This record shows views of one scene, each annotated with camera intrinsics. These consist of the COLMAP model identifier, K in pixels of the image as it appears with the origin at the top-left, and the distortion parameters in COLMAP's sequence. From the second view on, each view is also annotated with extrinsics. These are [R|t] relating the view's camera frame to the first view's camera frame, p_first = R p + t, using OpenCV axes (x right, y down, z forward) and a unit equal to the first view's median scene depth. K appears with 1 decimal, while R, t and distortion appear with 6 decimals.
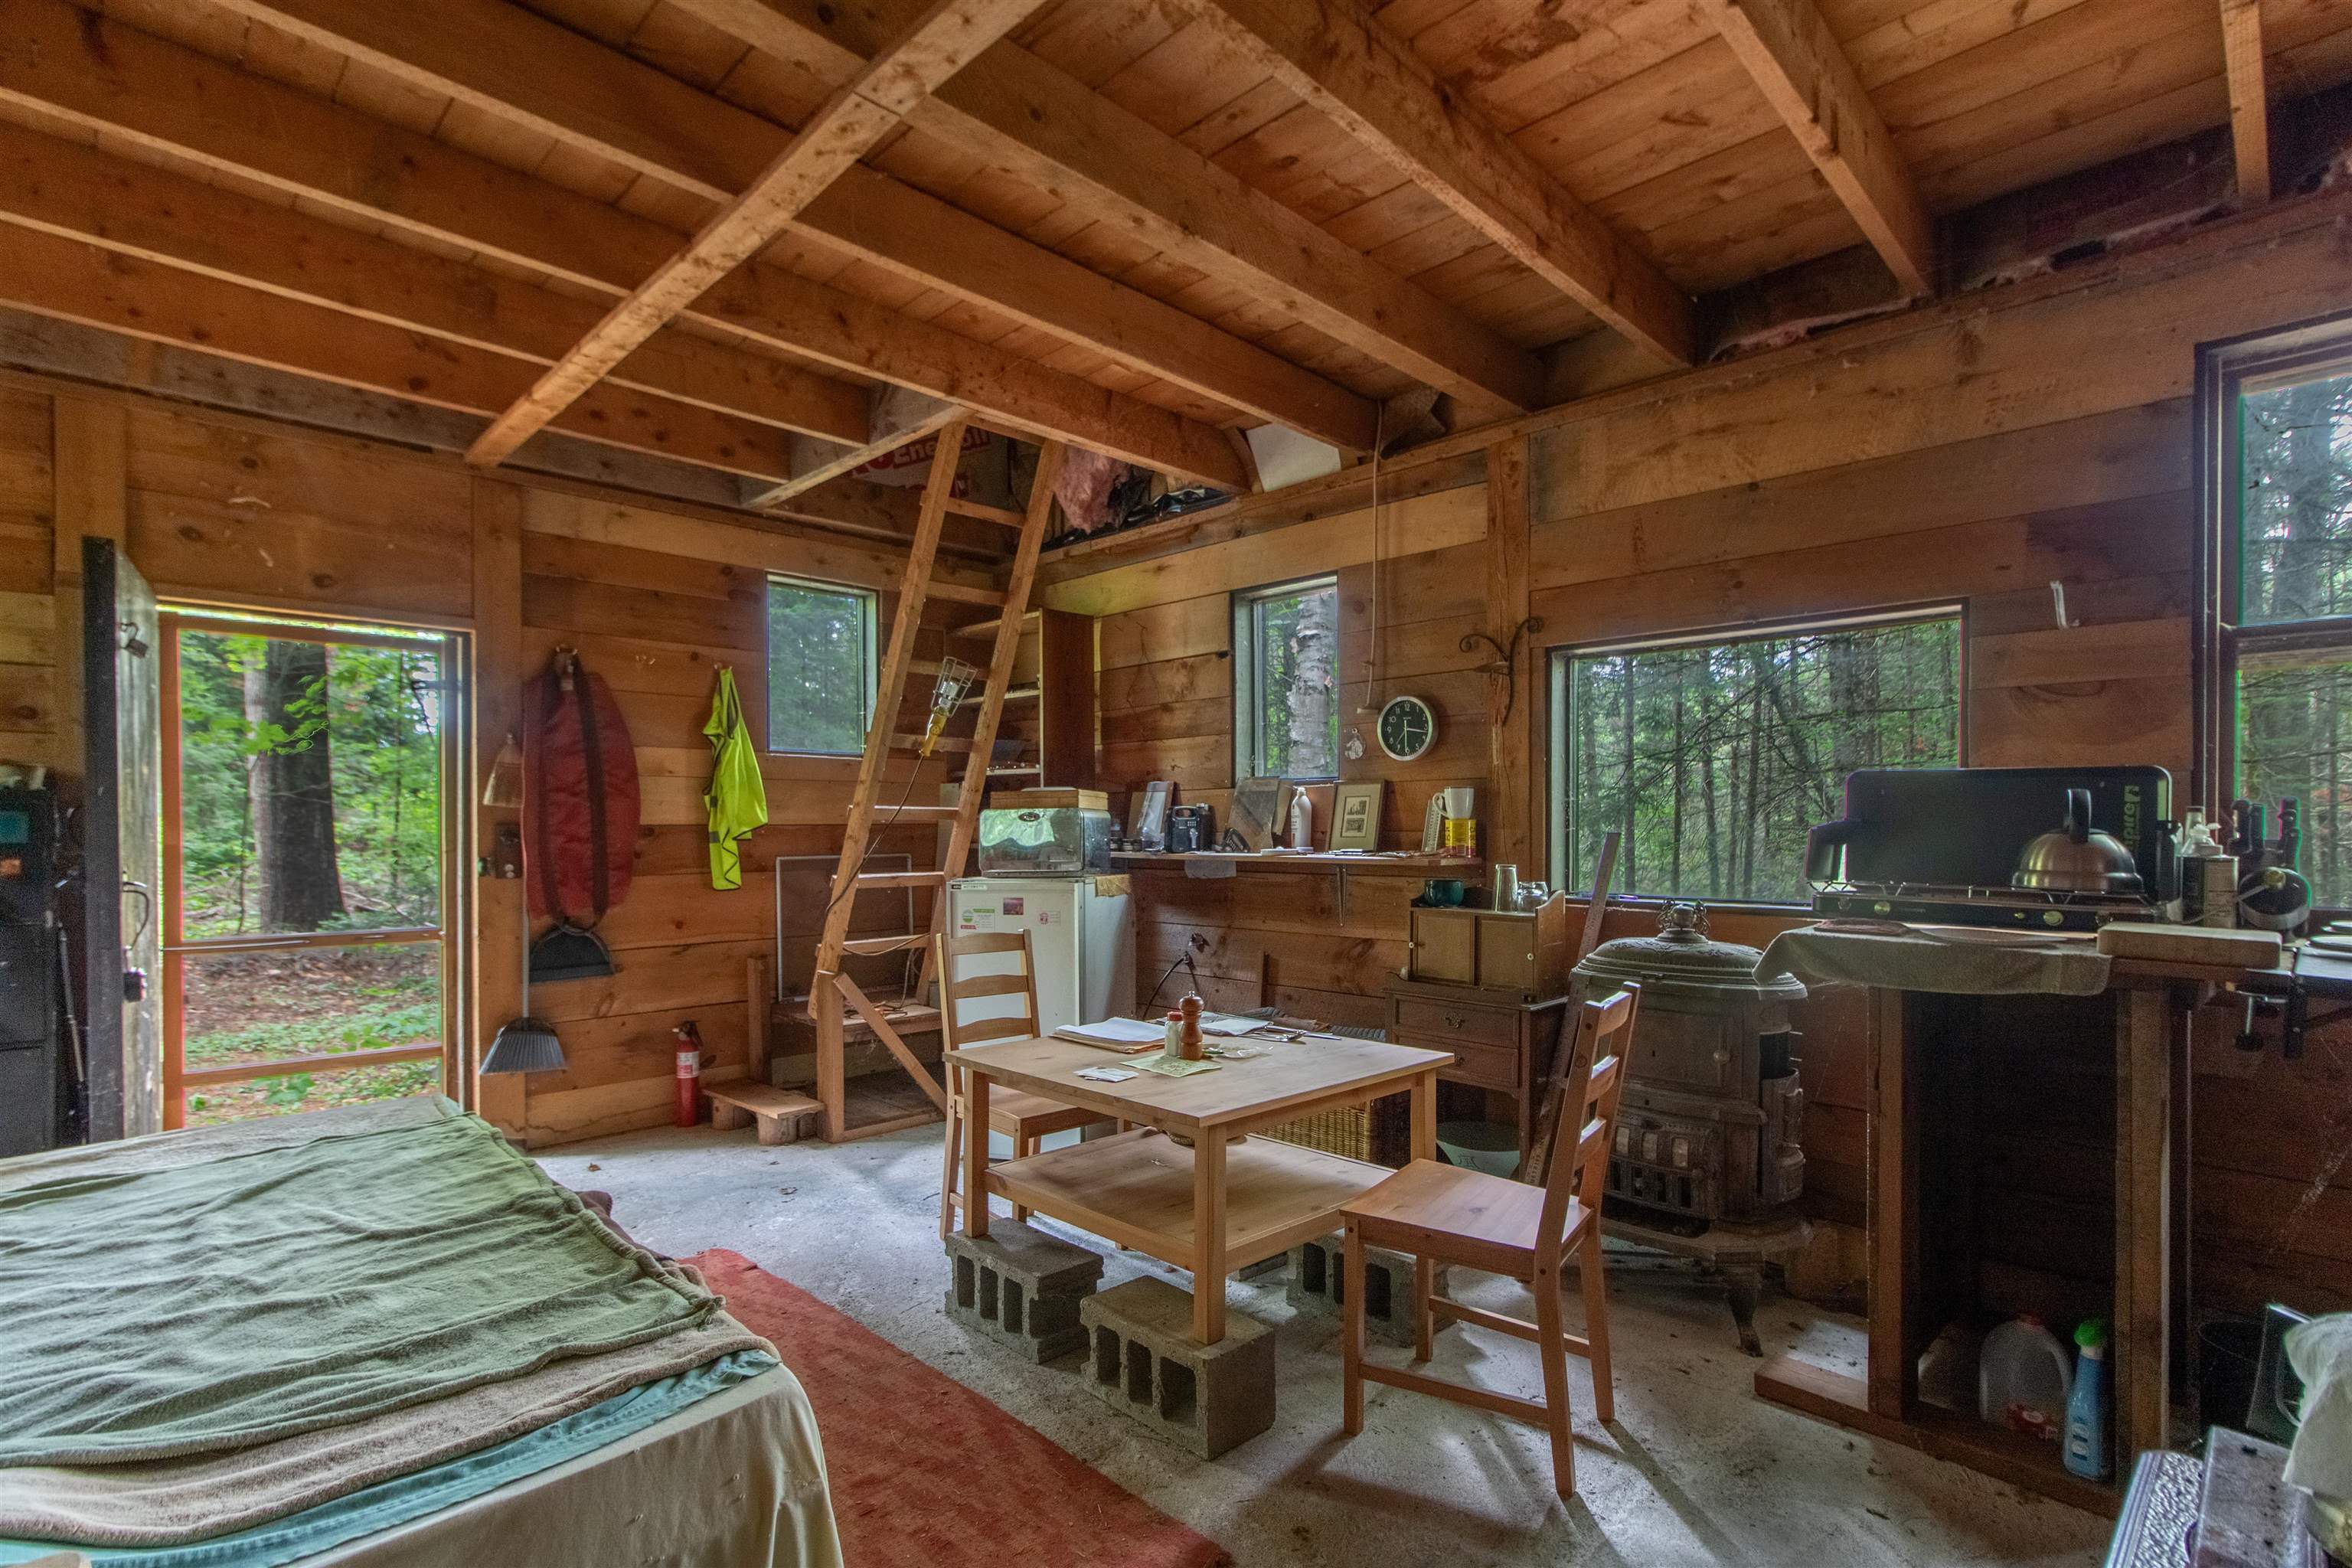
lens RADIAL K [[1113.9, 0, 1206.7], [0, 1113.9, 825.1], [0, 0, 1]] dist [0.001376, 0.000336]
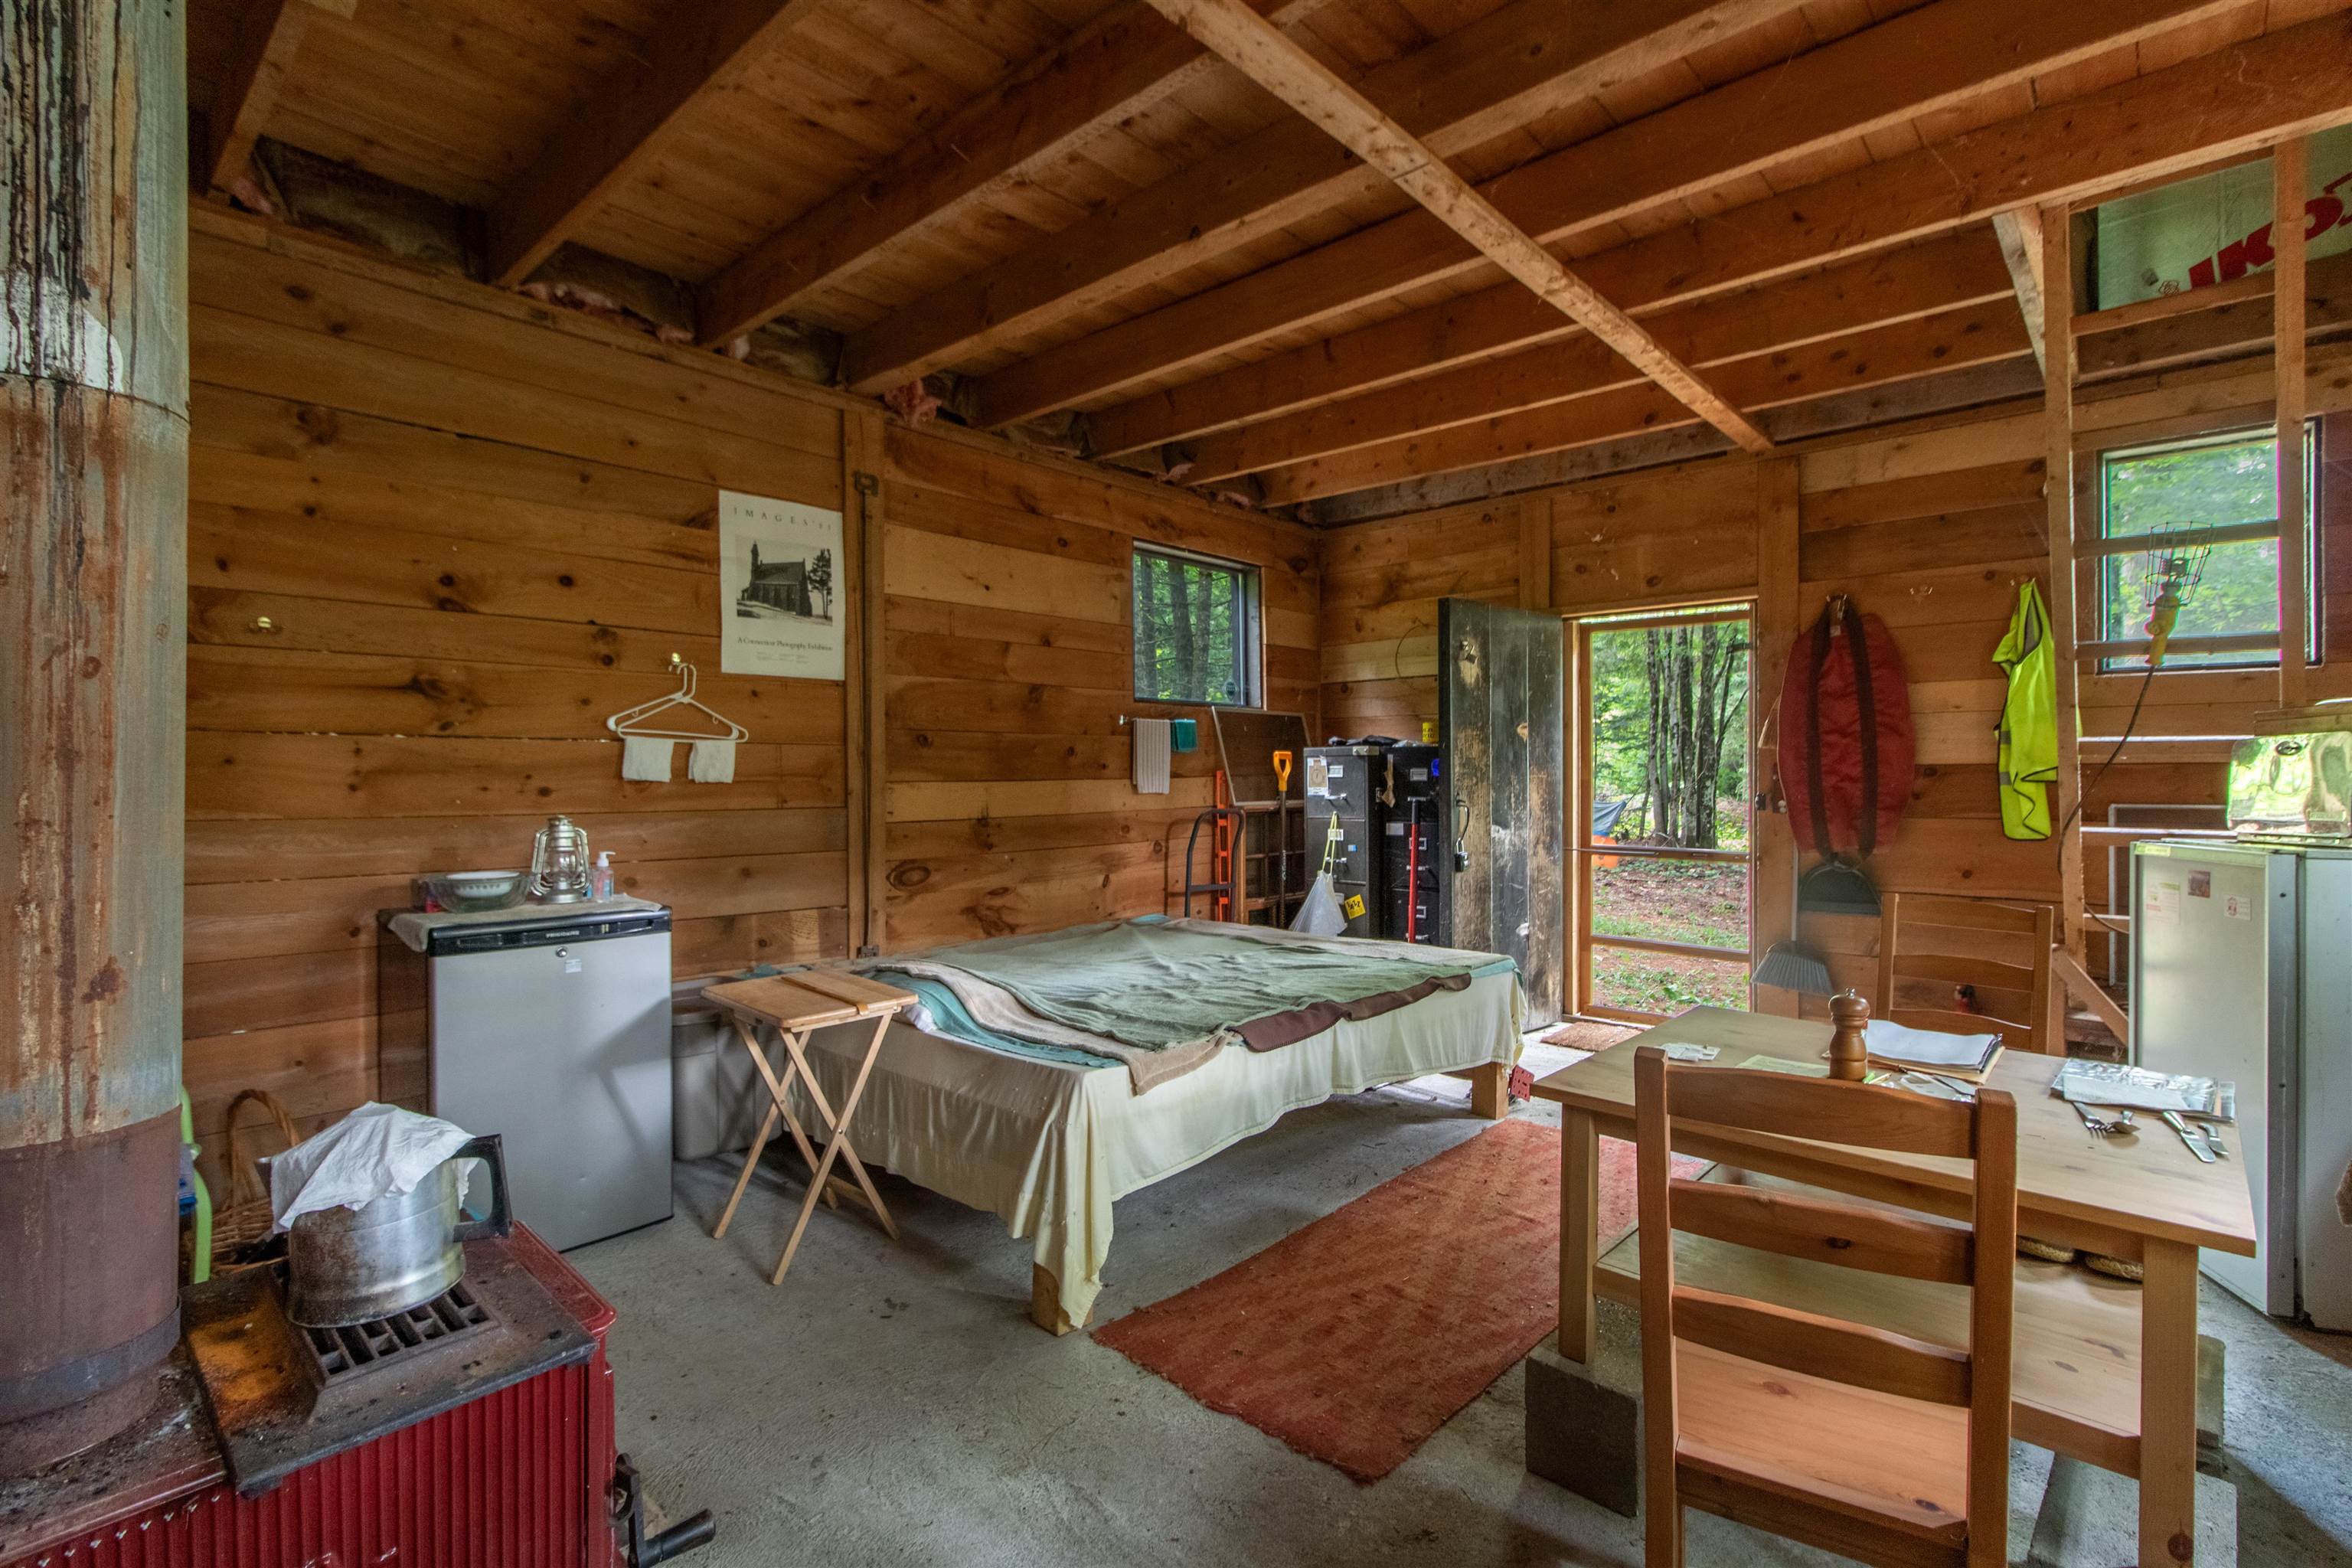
lens RADIAL K [[1113.9, 0, 1179.6], [0, 1113.9, 780.7], [0, 0, 1]] dist [0.001376, 0.000336]
pose [[0.026843, 0.008907, -0.999600, 0.495104], [0.004064, 0.999951, 0.009019, 0.002876], [0.999631, -0.004304, 0.026805, 0.386475]]
